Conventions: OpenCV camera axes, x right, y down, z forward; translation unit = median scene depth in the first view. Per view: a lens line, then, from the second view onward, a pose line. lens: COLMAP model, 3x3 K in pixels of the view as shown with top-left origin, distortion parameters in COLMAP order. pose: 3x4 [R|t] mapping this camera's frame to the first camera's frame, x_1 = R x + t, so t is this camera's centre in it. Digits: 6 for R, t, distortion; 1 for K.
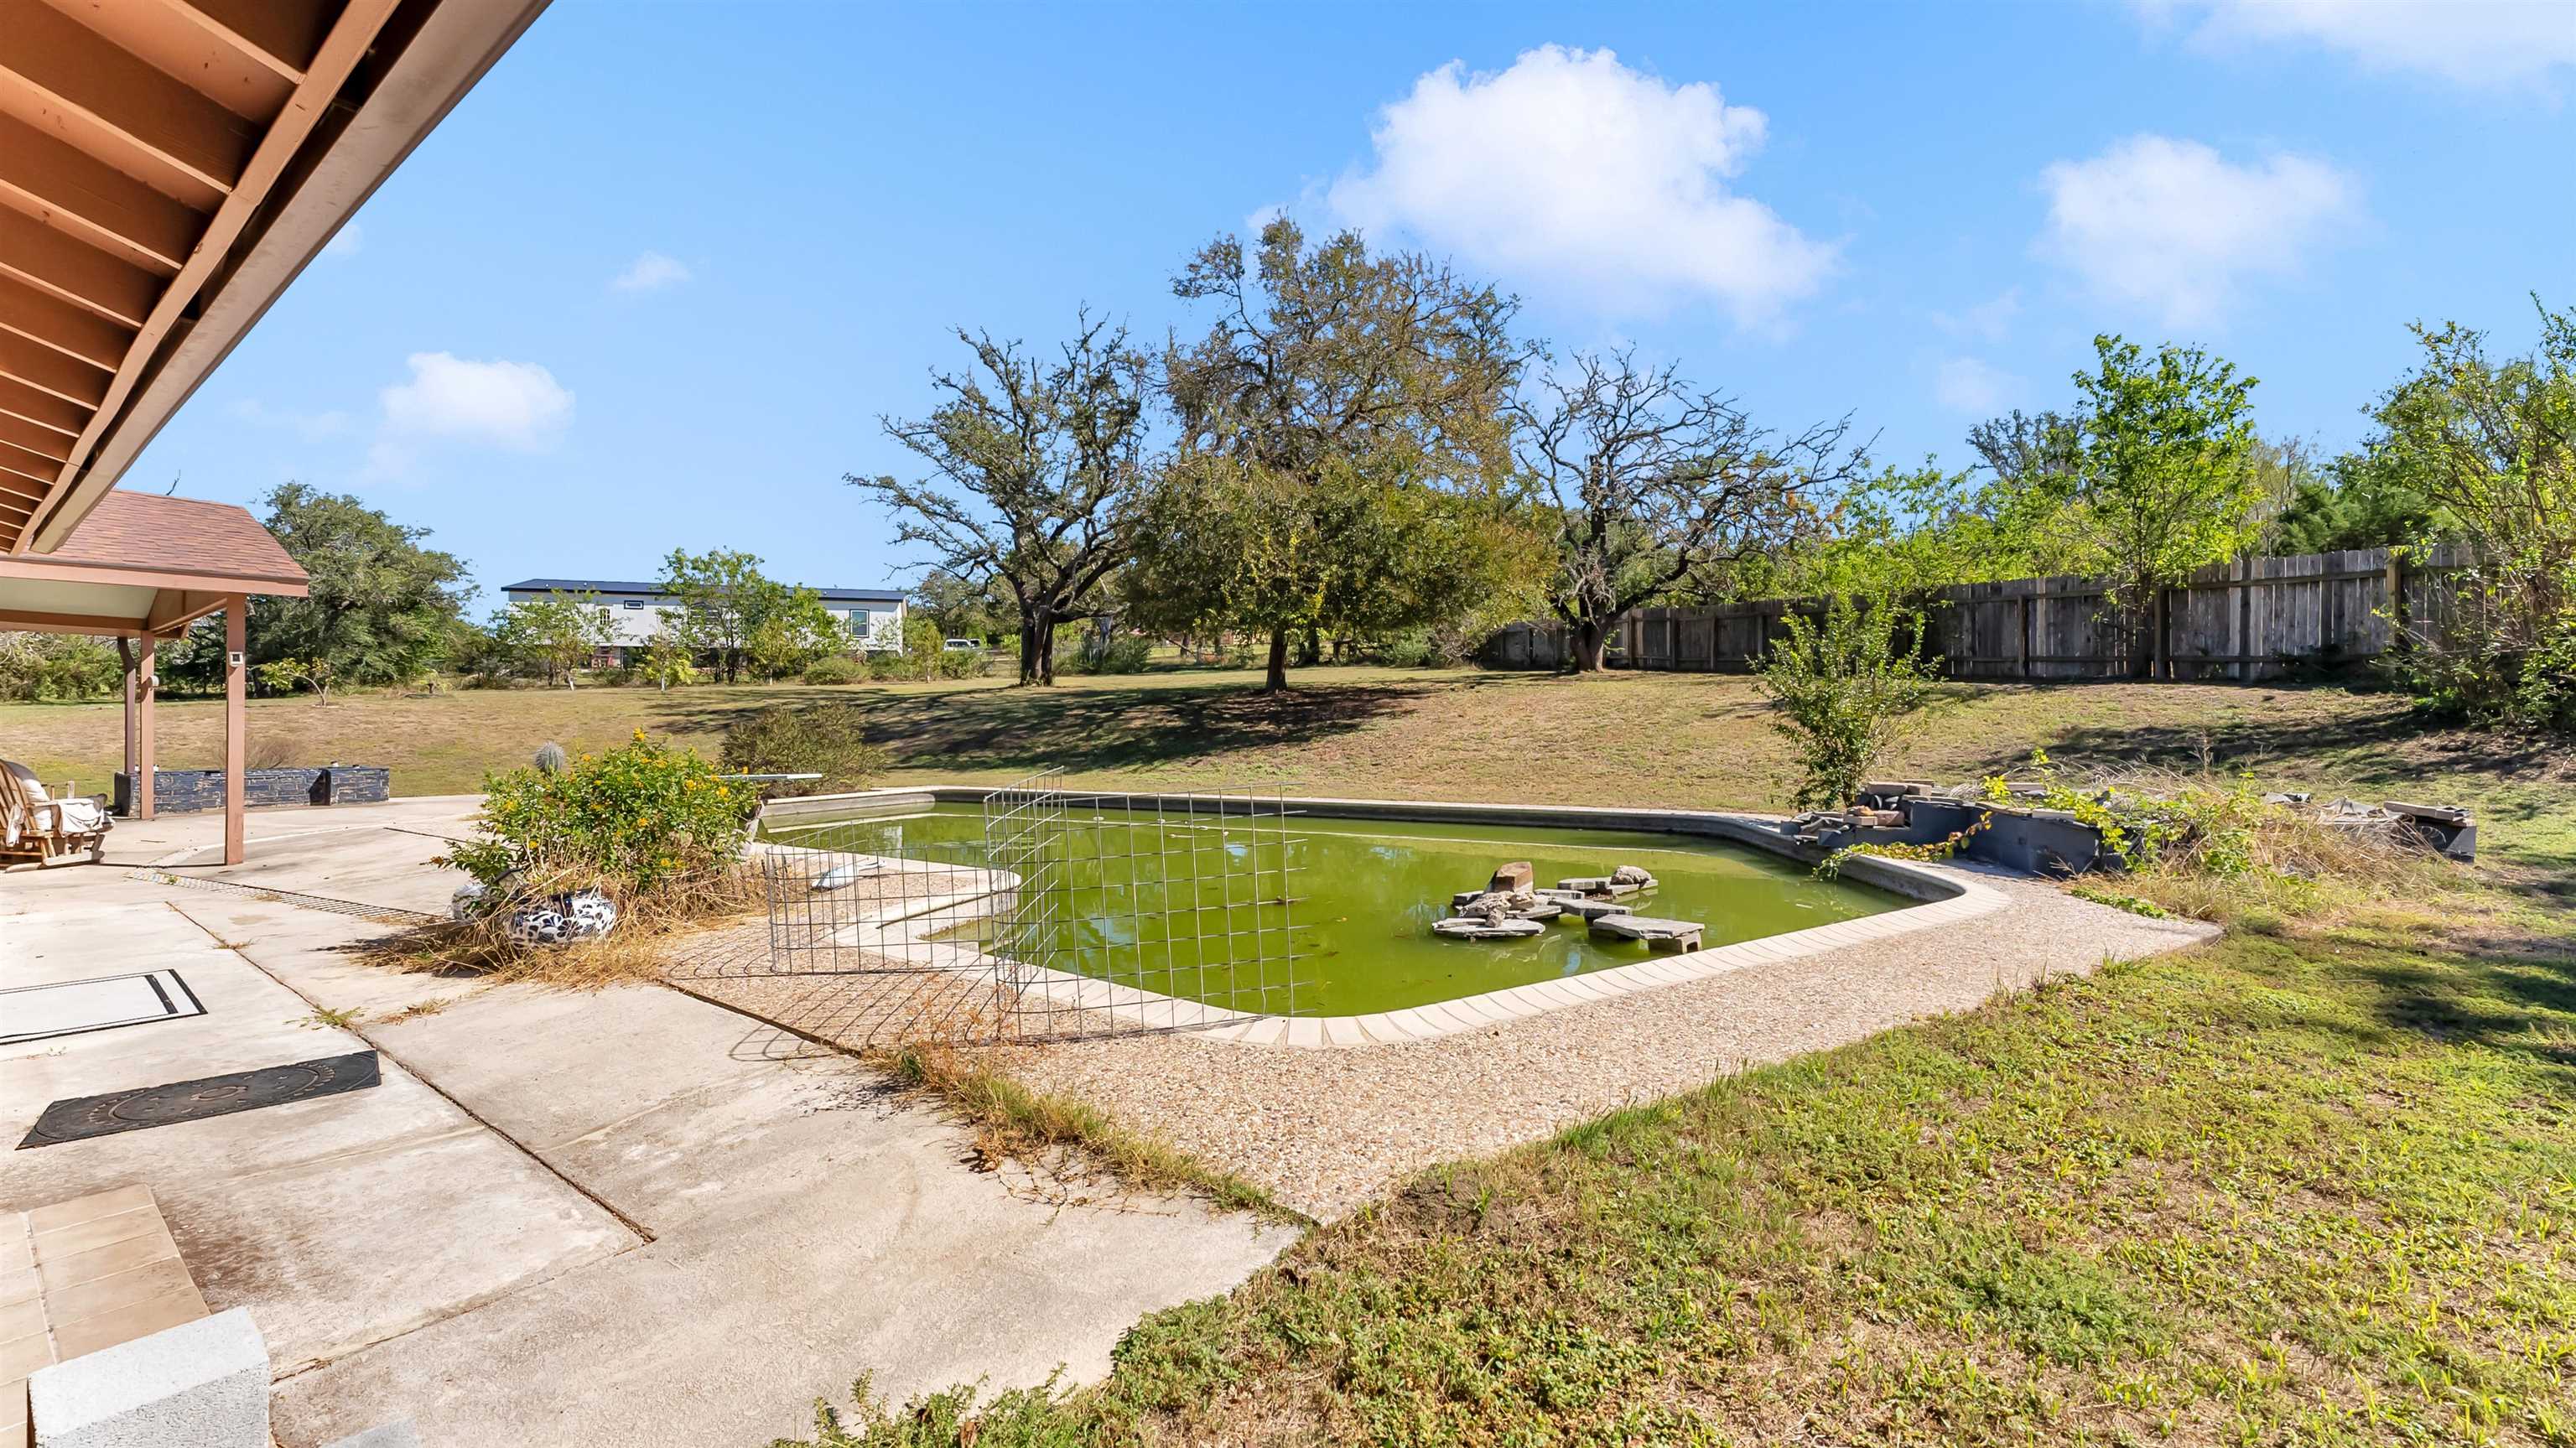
lens RADIAL K [[1020.9, 0, 1284.1], [0, 1020.9, 725.1], [0, 0, 1]] dist [0.000886, 0.000015]
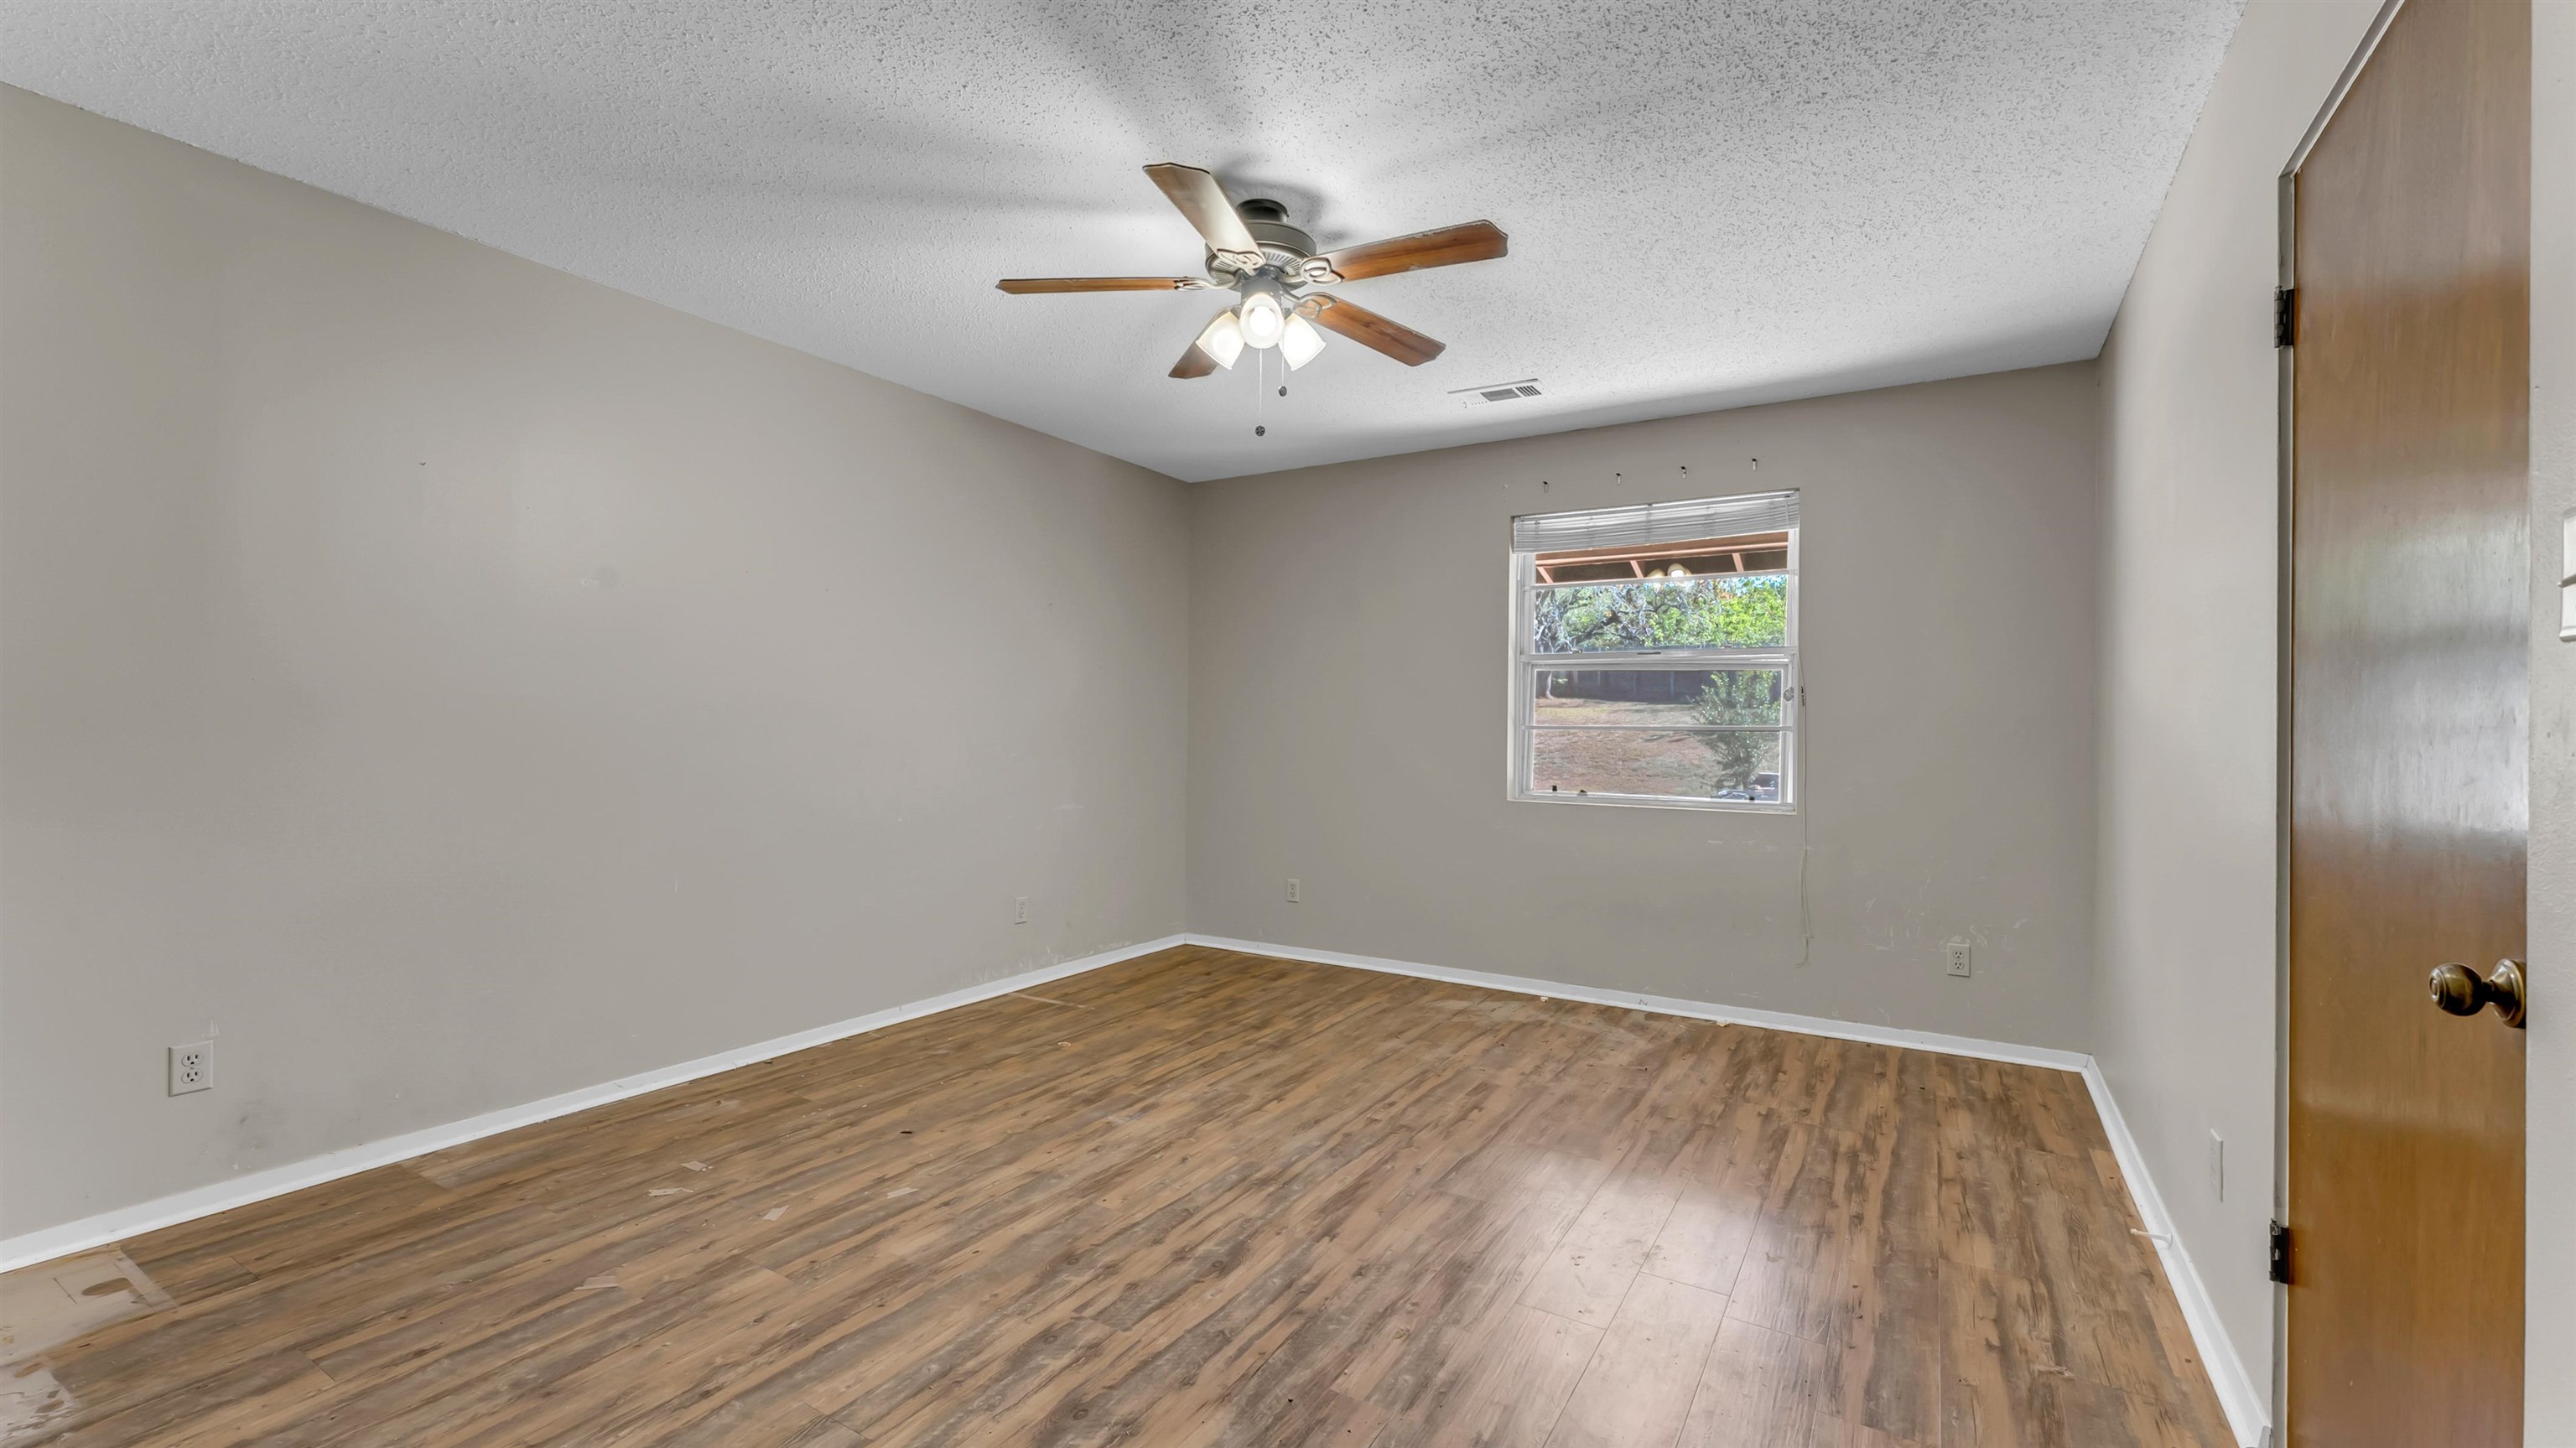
lens RADIAL K [[1037.1, 0, 1291.7], [0, 1037.1, 730.2], [0, 0, 1]] dist [0.002612, 0.000093]
pose [[0.994565, 0.005227, 0.103988, -0.319843], [-0.003813, 0.999898, -0.013793, 0.010106], [-0.104050, 0.013321, 0.994483, -0.534320]]
